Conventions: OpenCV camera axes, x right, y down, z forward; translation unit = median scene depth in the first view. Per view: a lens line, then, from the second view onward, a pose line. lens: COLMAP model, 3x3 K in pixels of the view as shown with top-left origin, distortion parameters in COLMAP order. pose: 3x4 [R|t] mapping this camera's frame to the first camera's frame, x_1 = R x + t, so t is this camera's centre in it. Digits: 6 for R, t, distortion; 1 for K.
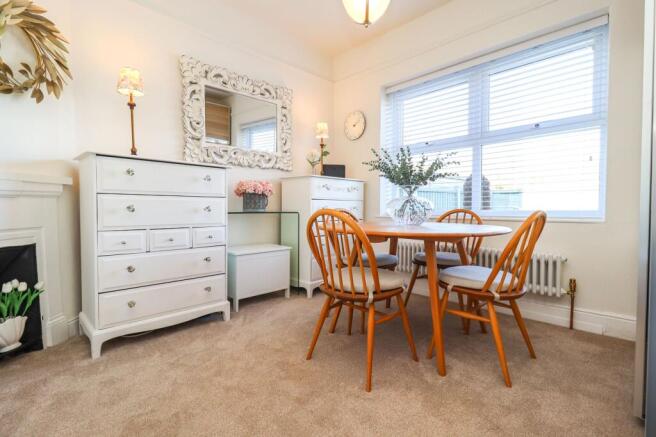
lens RADIAL K [[310.5, 0, 334.4], [0, 310.5, 219.3], [0, 0, 1]] dist [0.000975, -0.000546]
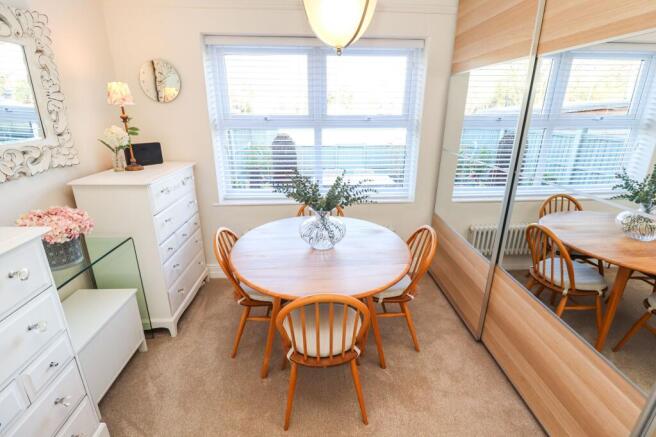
lens RADIAL K [[310.5, 0, 334.4], [0, 310.5, 219.3], [0, 0, 1]] dist [0.000975, -0.000546]
pose [[0.661377, -0.239874, 0.710663, -0.514461], [0.020908, 0.953010, 0.302217, -0.440040], [-0.749763, -0.185021, 0.635314, 0.423064]]
